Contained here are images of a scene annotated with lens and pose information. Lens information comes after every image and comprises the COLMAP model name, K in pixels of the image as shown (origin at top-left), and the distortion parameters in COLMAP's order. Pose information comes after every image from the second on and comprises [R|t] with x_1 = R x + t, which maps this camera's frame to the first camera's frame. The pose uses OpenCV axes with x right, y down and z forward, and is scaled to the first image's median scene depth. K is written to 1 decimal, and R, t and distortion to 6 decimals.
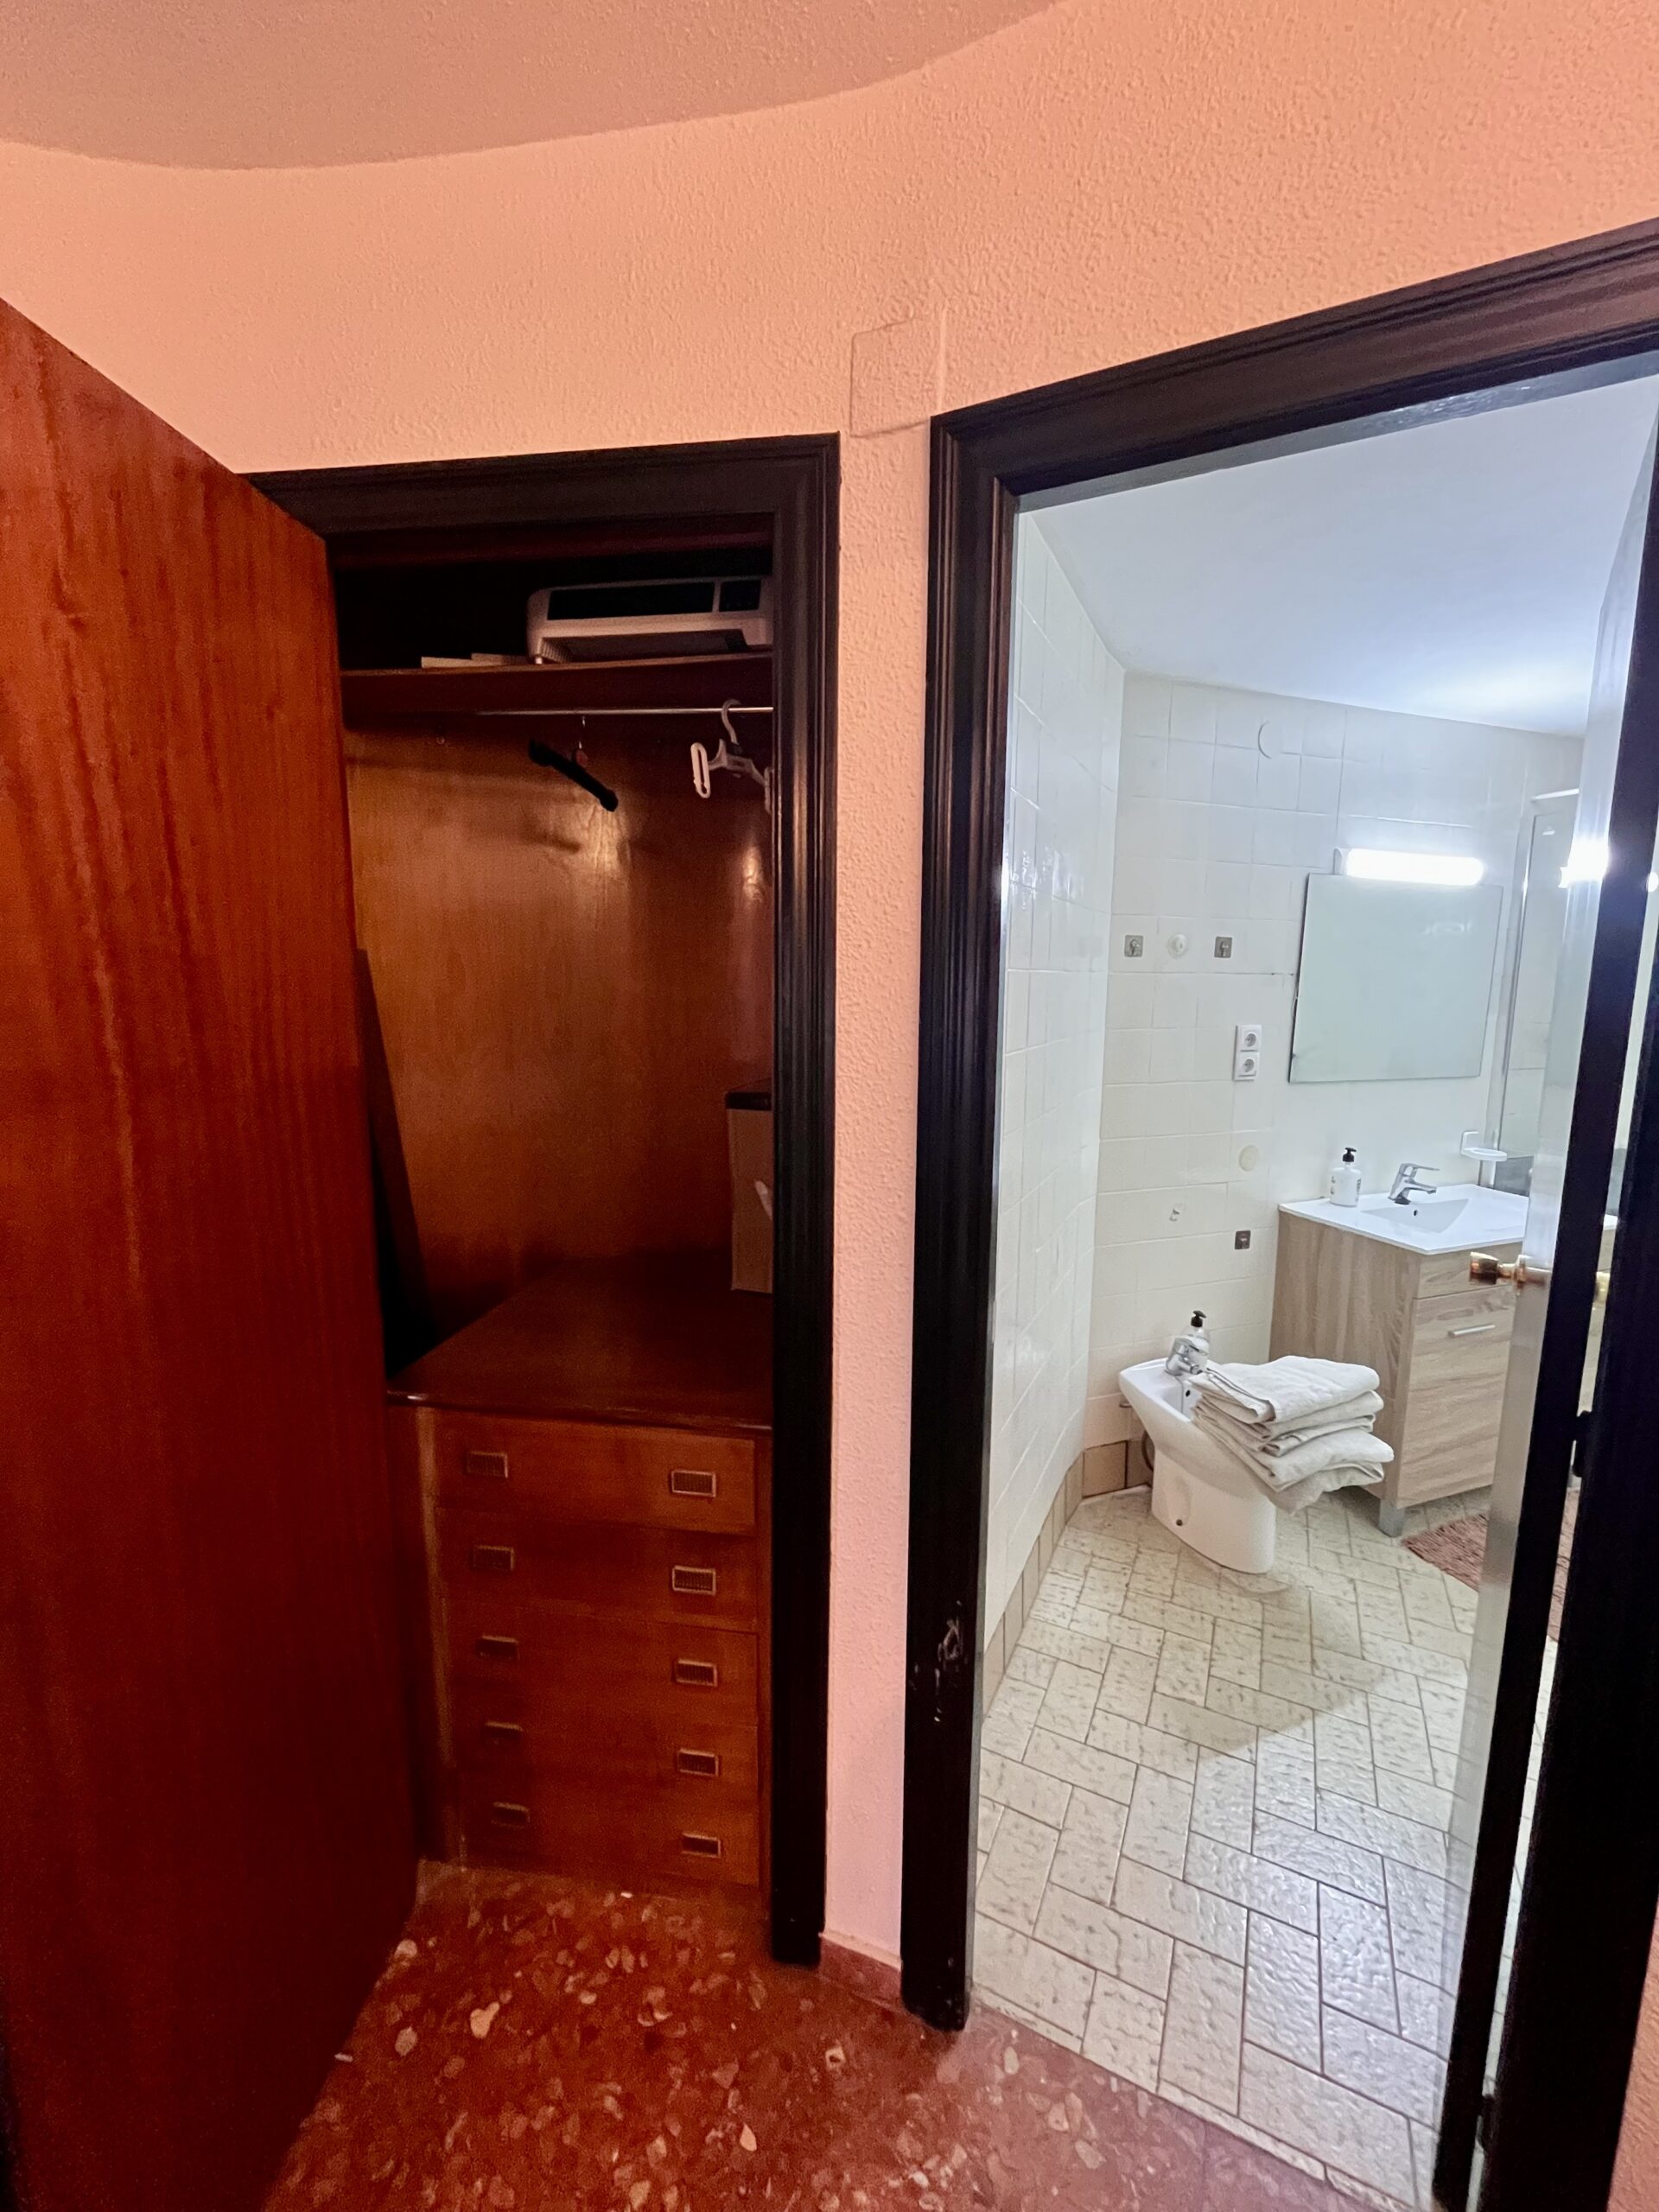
lens RADIAL K [[894.8, 0, 830.4], [0, 894.8, 1103.7], [0, 0, 1]] dist [-0.003437, 0.000103]
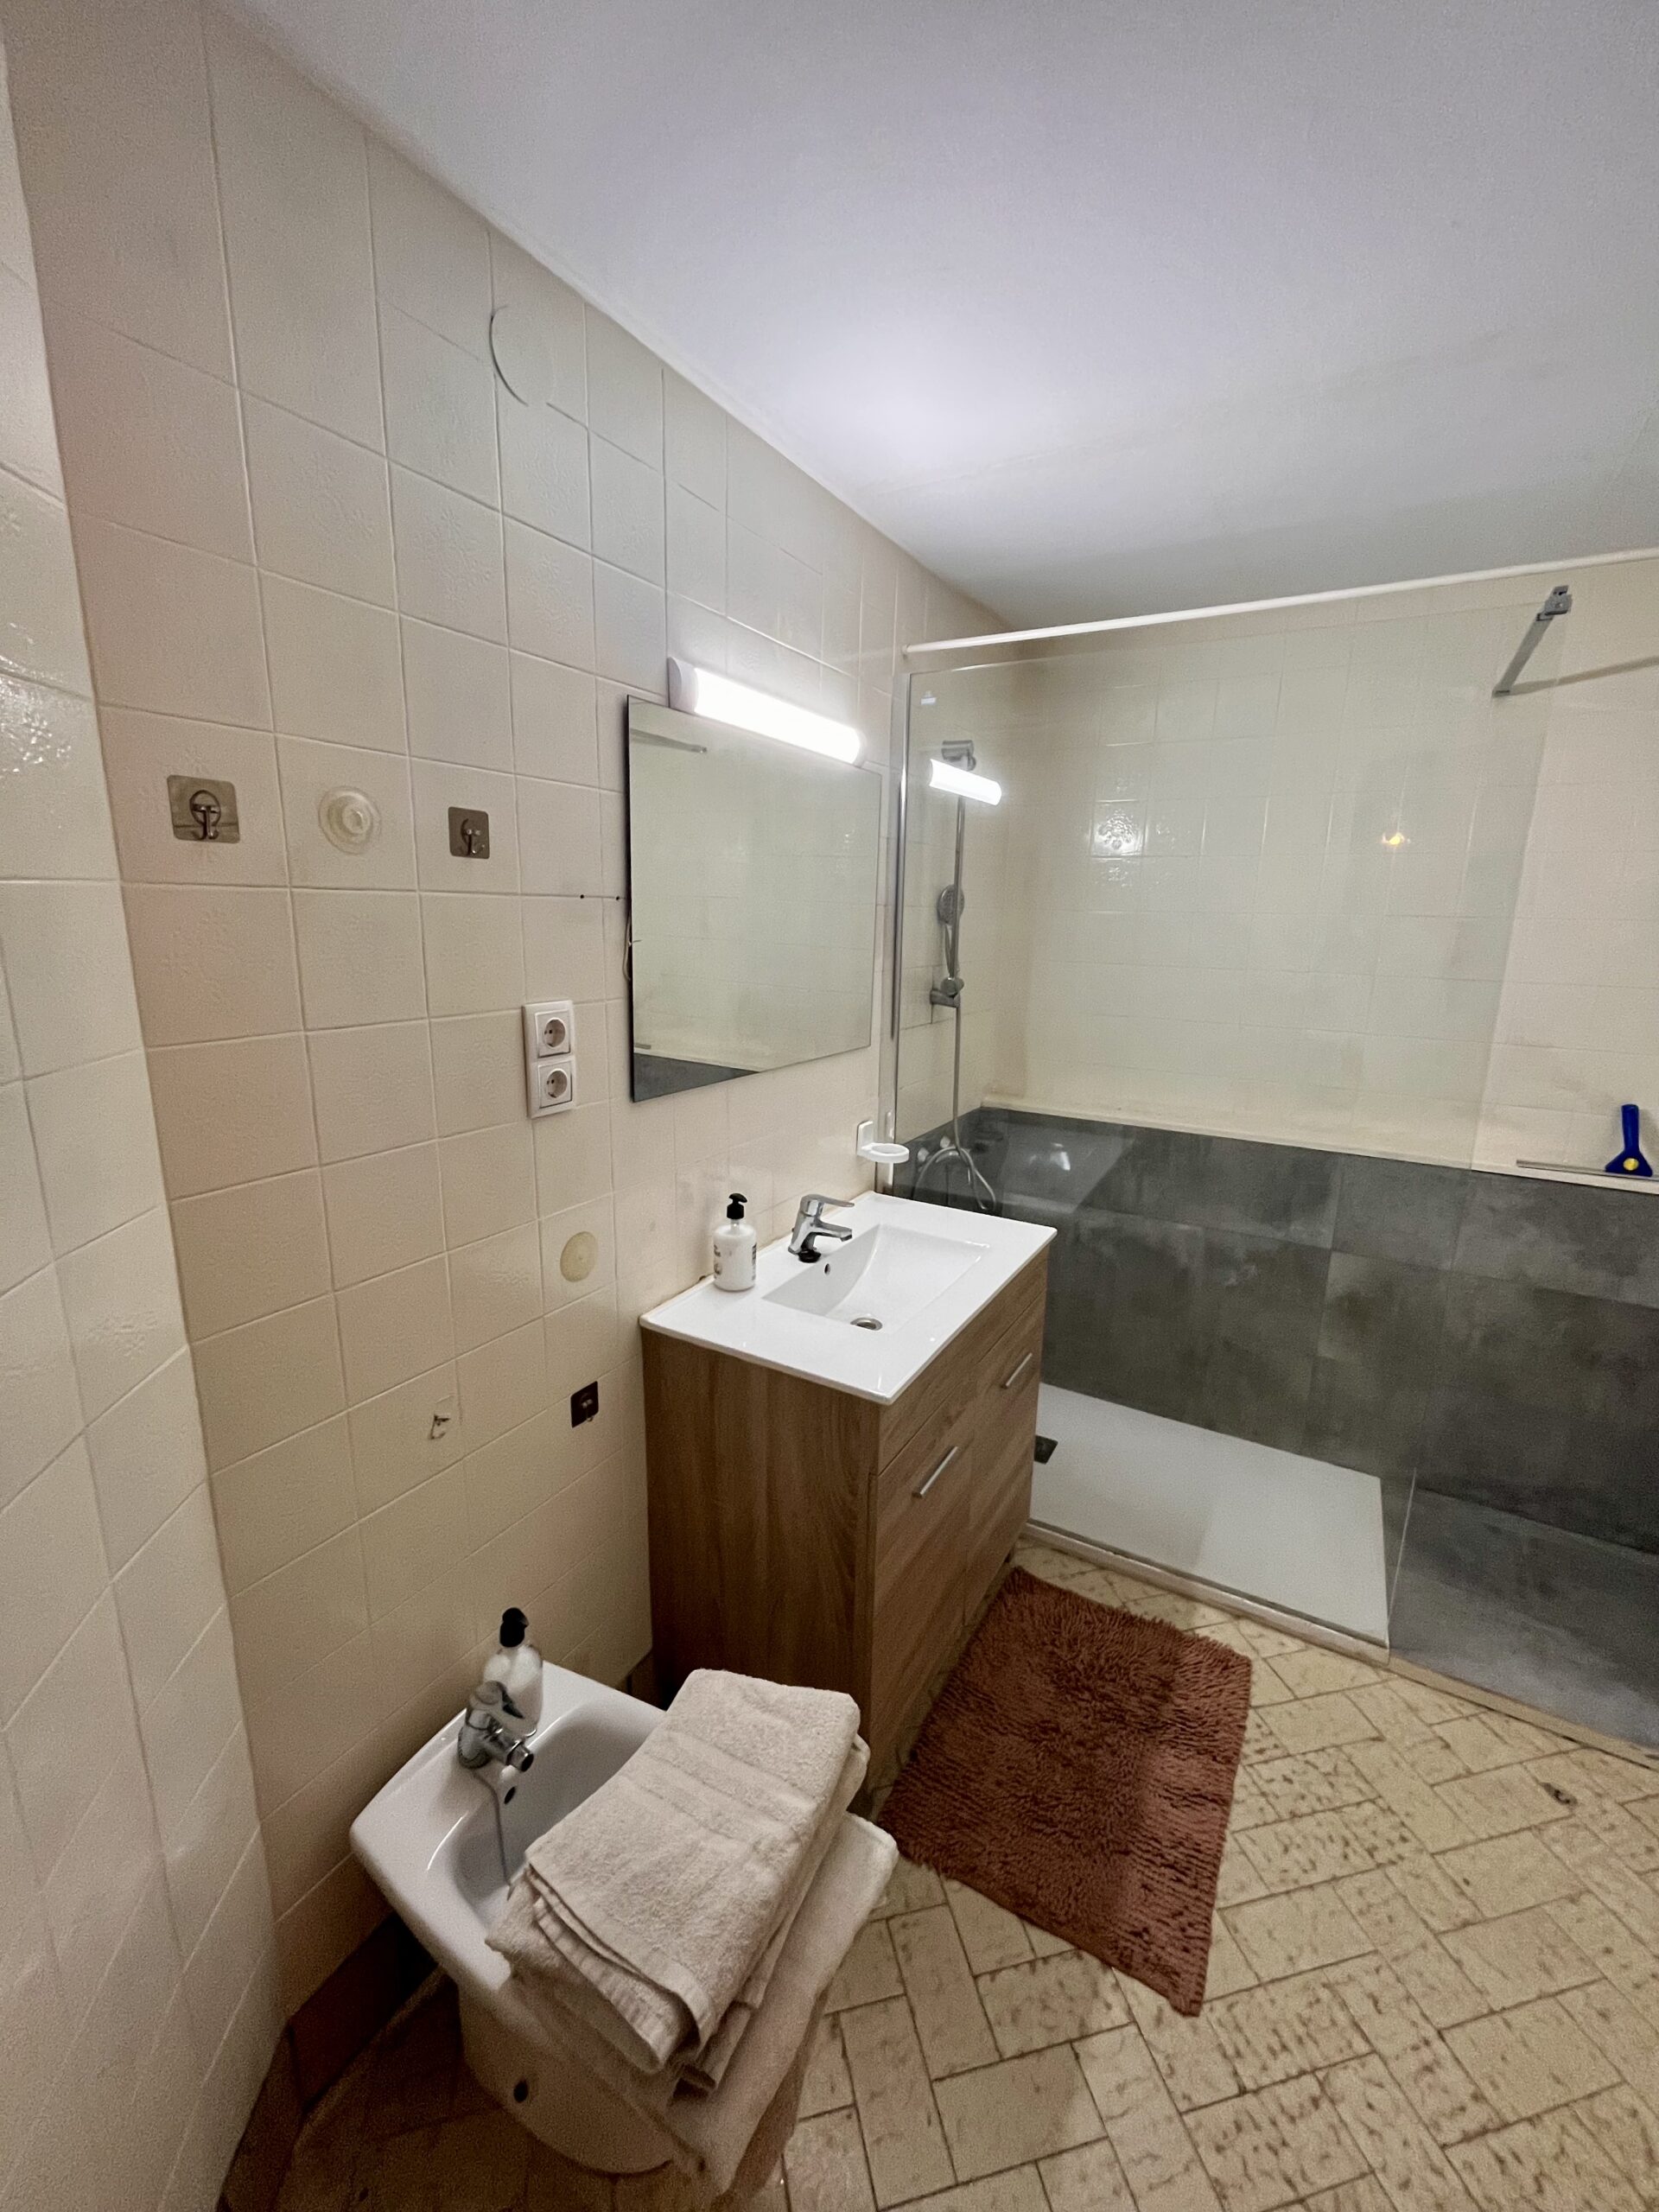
lens RADIAL K [[894.8, 0, 835.8], [0, 894.8, 1103.7], [0, 0, 1]] dist [-0.003437, 0.000103]
pose [[0.759702, -0.131277, 0.636882, 0.271907], [0.076195, 0.990634, 0.113304, -0.076928], [-0.645792, -0.037550, 0.762590, 0.528850]]
